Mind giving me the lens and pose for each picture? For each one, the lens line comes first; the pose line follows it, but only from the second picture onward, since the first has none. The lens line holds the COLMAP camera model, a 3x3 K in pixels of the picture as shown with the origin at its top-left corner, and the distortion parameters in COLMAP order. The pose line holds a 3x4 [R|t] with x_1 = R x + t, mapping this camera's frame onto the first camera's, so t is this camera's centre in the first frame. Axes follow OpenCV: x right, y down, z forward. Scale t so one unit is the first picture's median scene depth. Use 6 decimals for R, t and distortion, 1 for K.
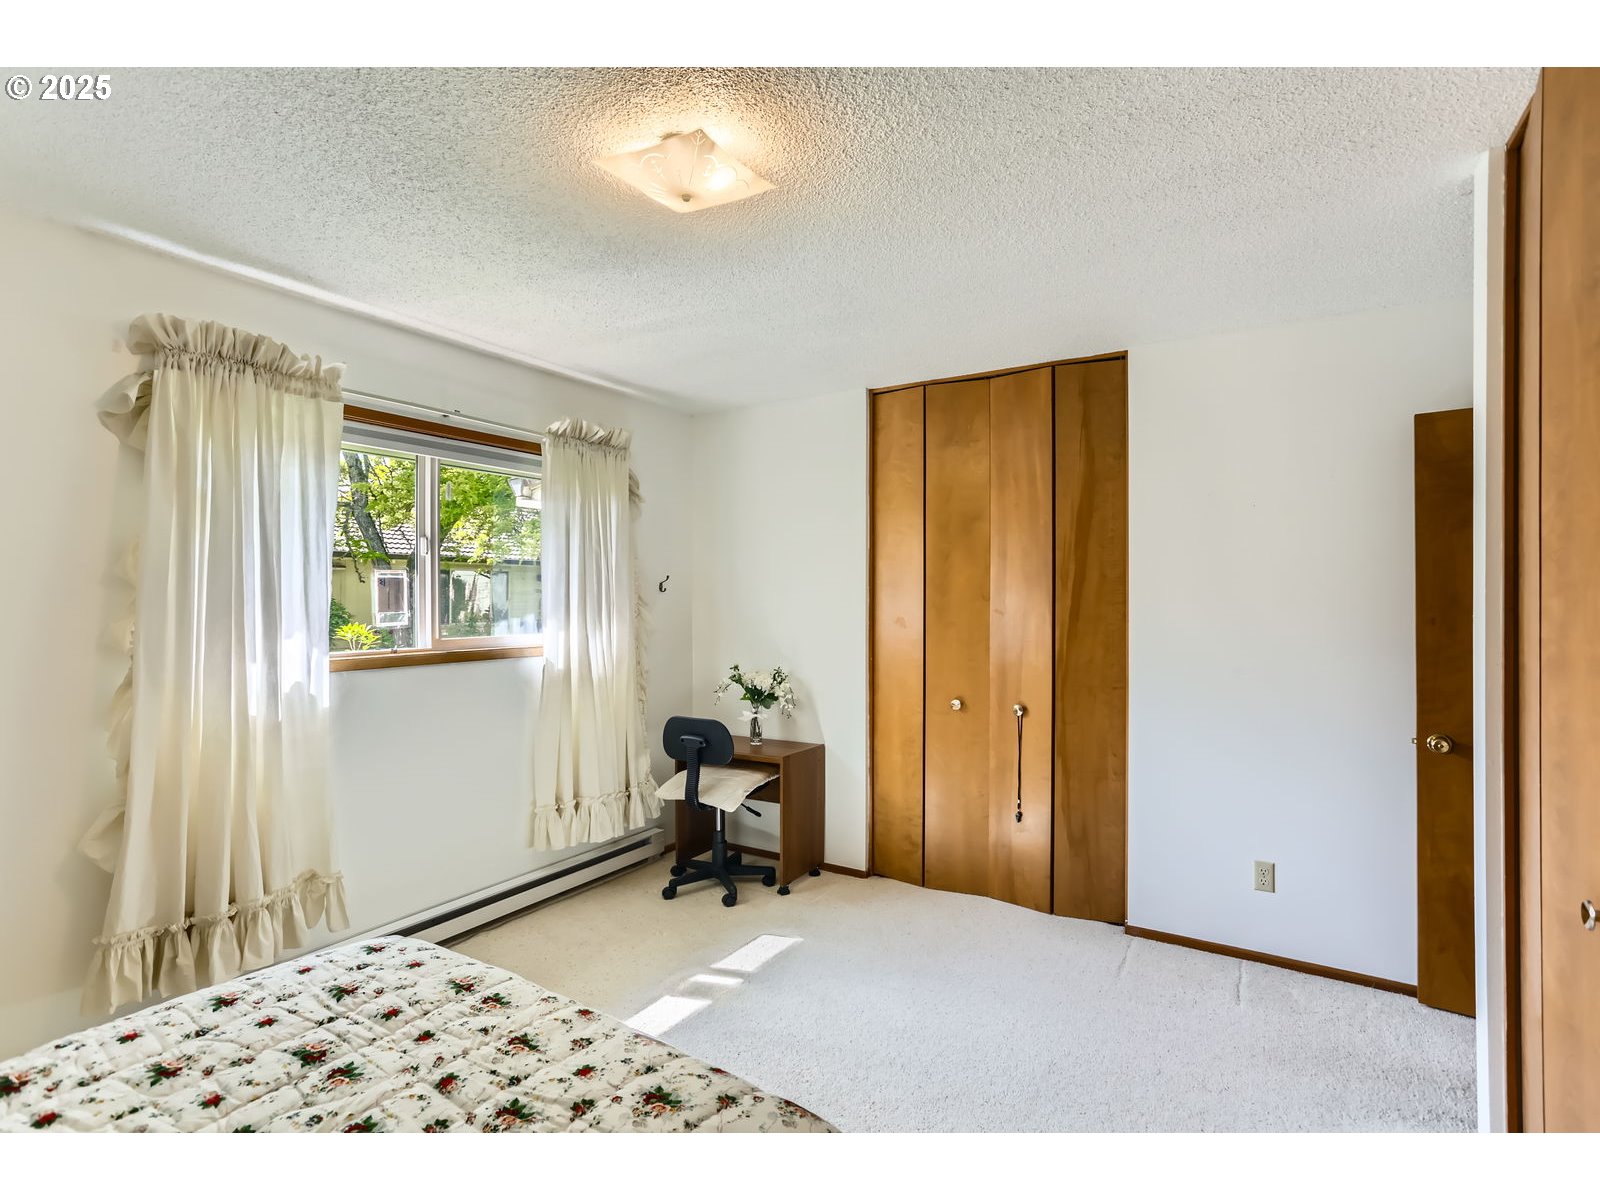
lens RADIAL K [[775.2, 0, 798.2], [0, 775.2, 587.5], [0, 0, 1]] dist [-0.040800, 0.023992]
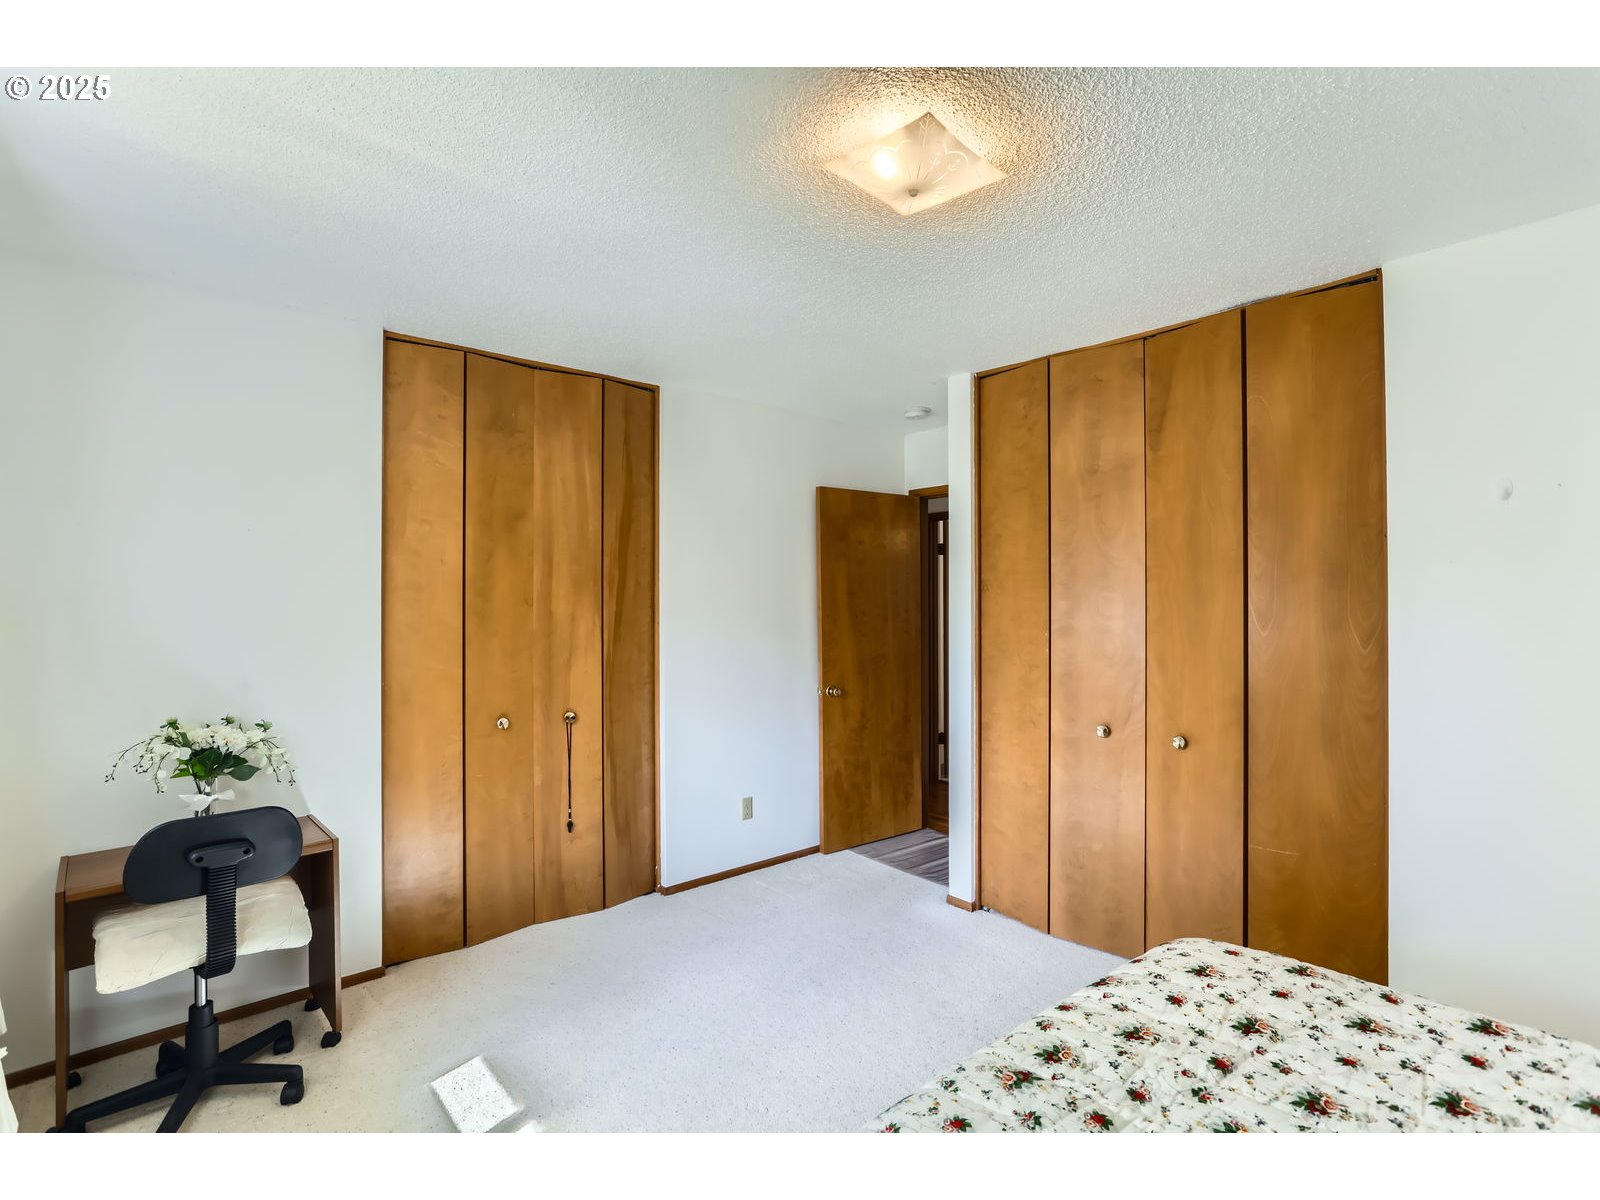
lens RADIAL K [[775.2, 0, 798.2], [0, 775.2, 587.5], [0, 0, 1]] dist [-0.040800, 0.023992]
pose [[0.289123, 0.016007, 0.957158, -0.590483], [-0.007704, 0.999867, -0.014394, 0.006061], [-0.957261, -0.003212, 0.289208, 0.453437]]
